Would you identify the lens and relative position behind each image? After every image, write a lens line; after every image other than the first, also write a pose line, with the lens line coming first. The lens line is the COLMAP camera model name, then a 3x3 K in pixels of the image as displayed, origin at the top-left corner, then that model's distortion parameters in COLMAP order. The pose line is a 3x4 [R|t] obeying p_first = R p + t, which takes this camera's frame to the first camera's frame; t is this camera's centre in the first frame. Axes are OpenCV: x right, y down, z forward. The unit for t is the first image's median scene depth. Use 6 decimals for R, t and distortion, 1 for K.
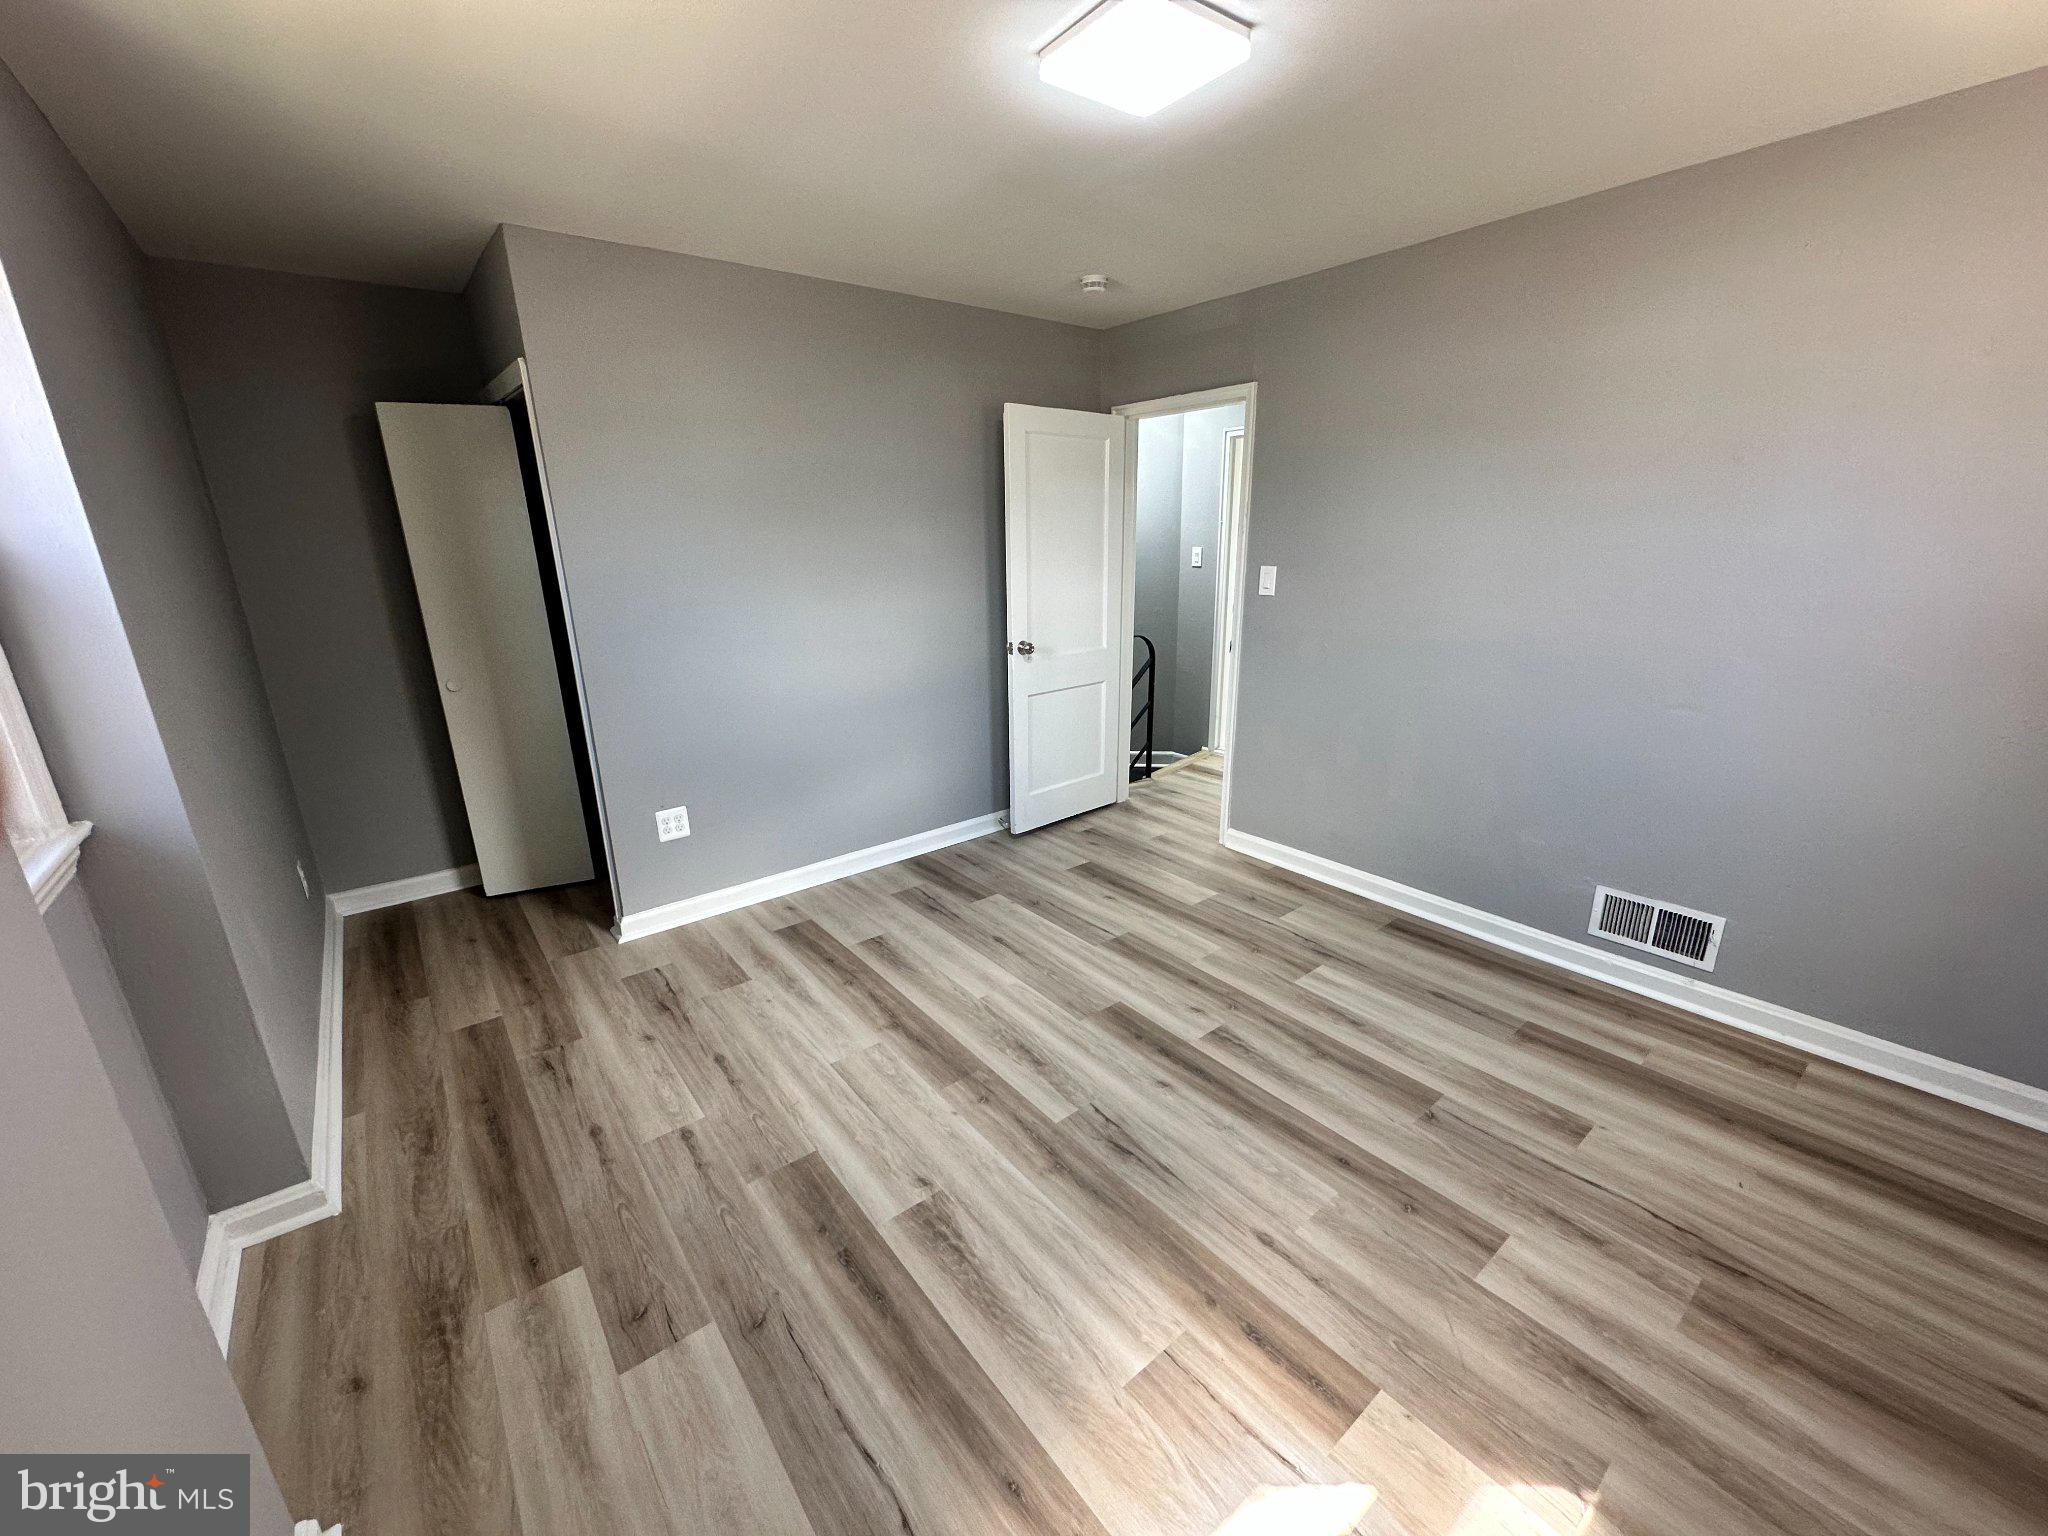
lens RADIAL K [[812.5, 0, 1022.1], [0, 812.5, 768.6], [0, 0, 1]] dist [-0.001122, 0.000167]
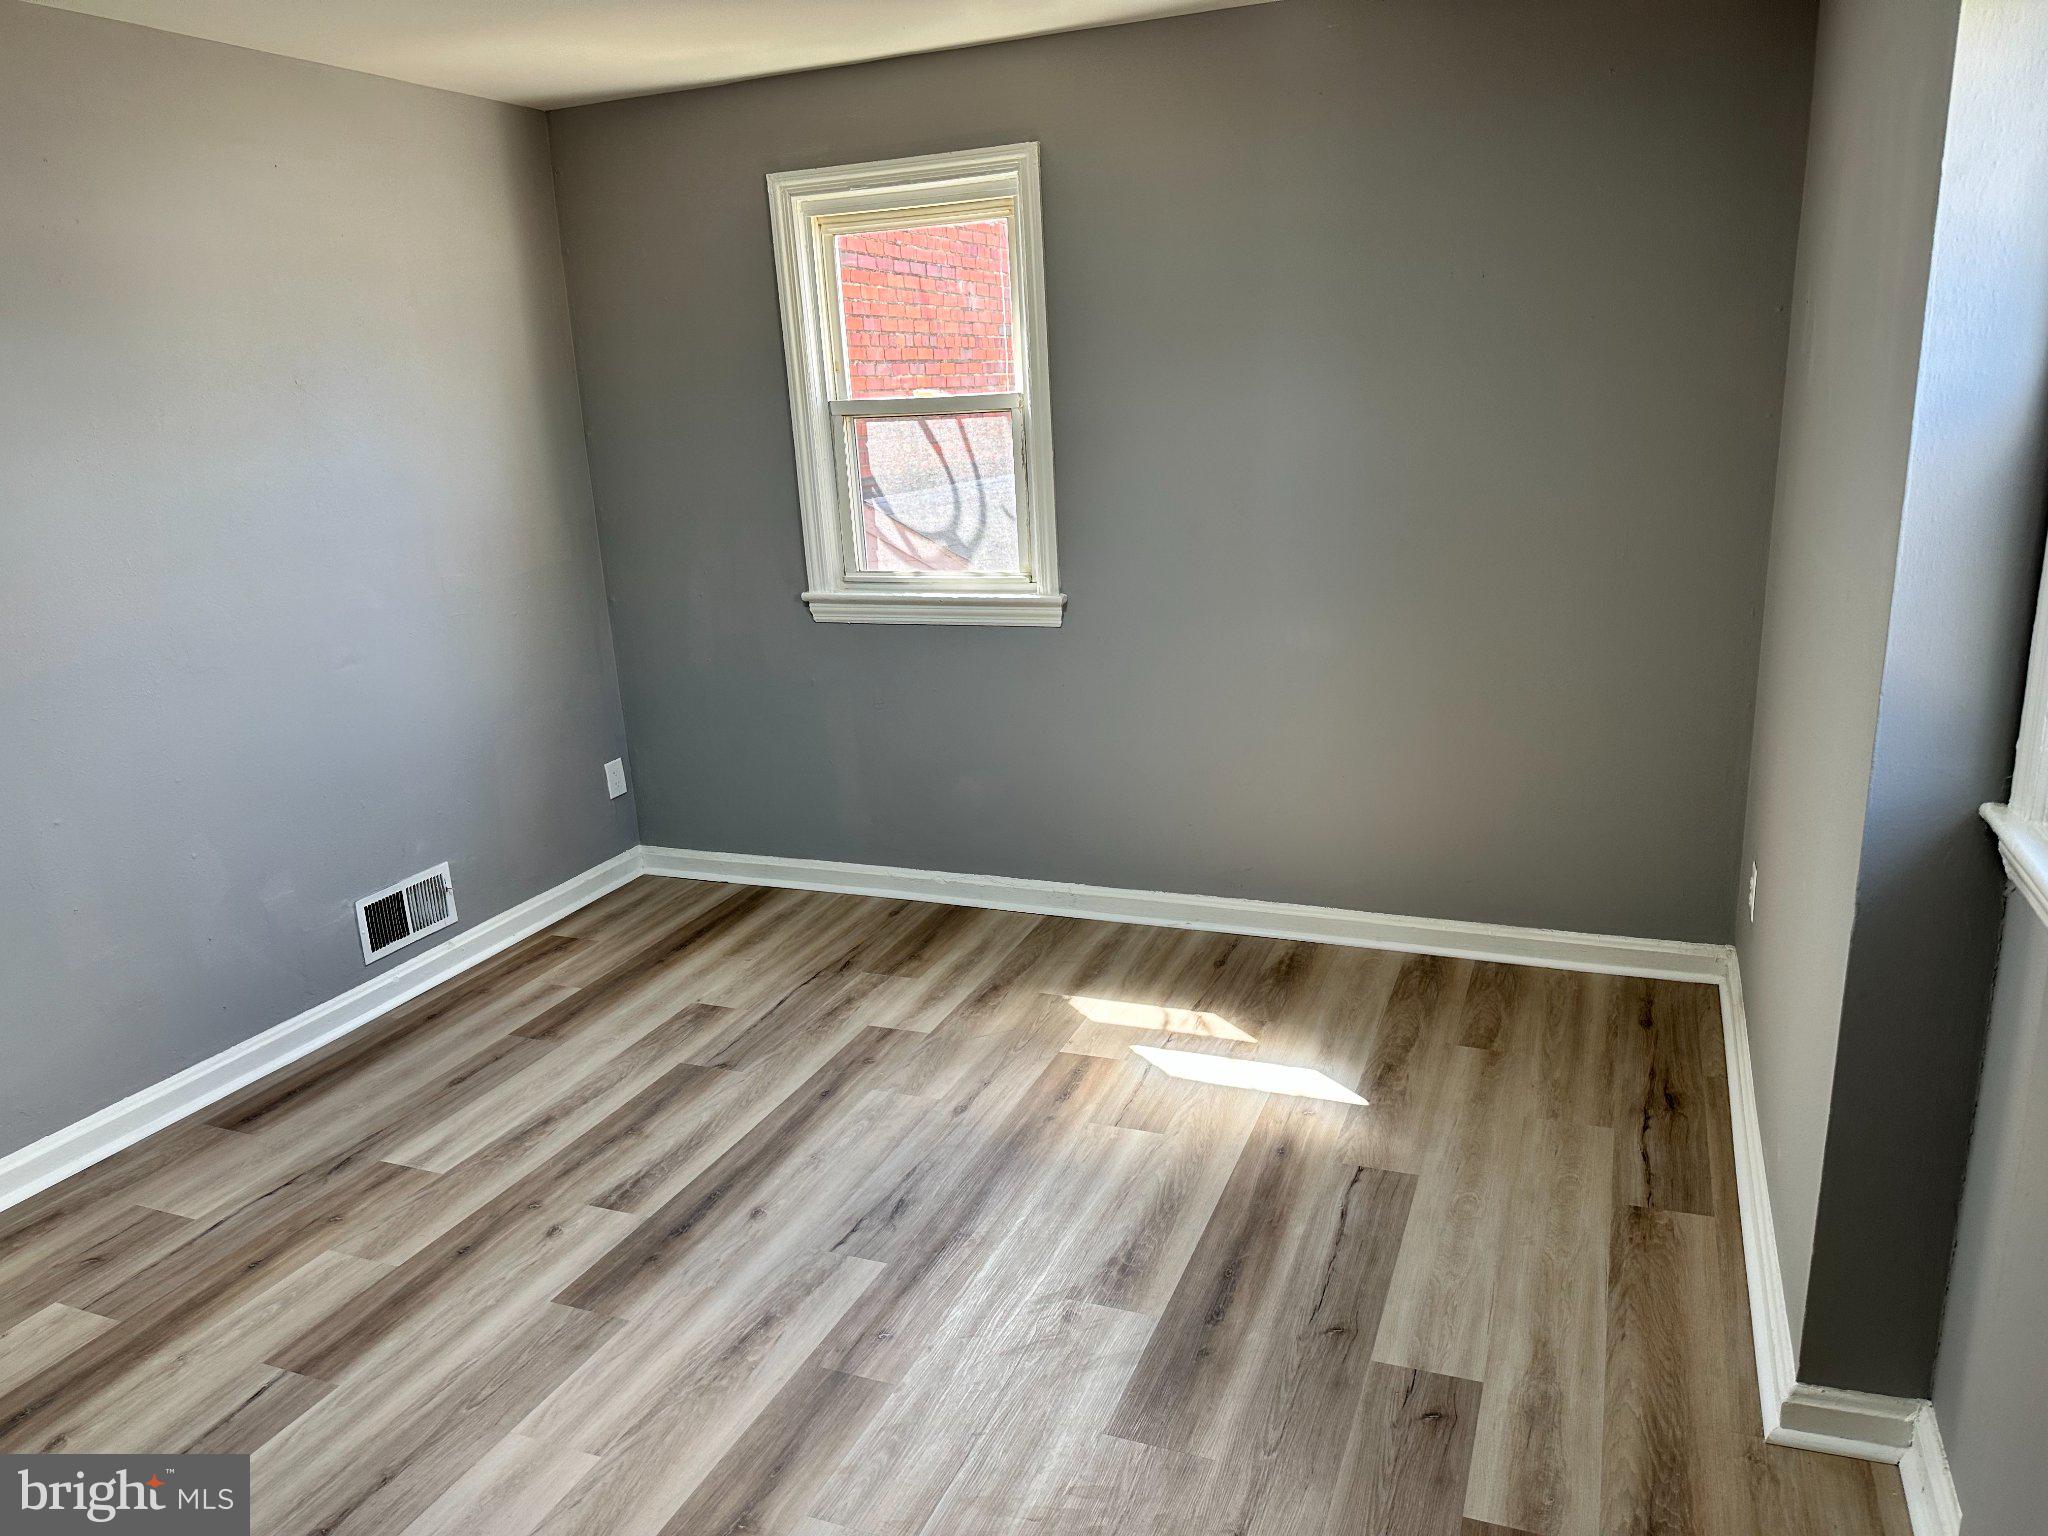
lens RADIAL K [[1417.9, 0, 1025.6], [0, 1417.9, 784.6], [0, 0, 1]] dist [0.102031, -0.164556]
pose [[-0.482235, -0.197877, 0.853401, -1.118724], [0.301253, 0.877289, 0.373646, -0.407010], [-0.822615, 0.437275, -0.363448, 1.302613]]
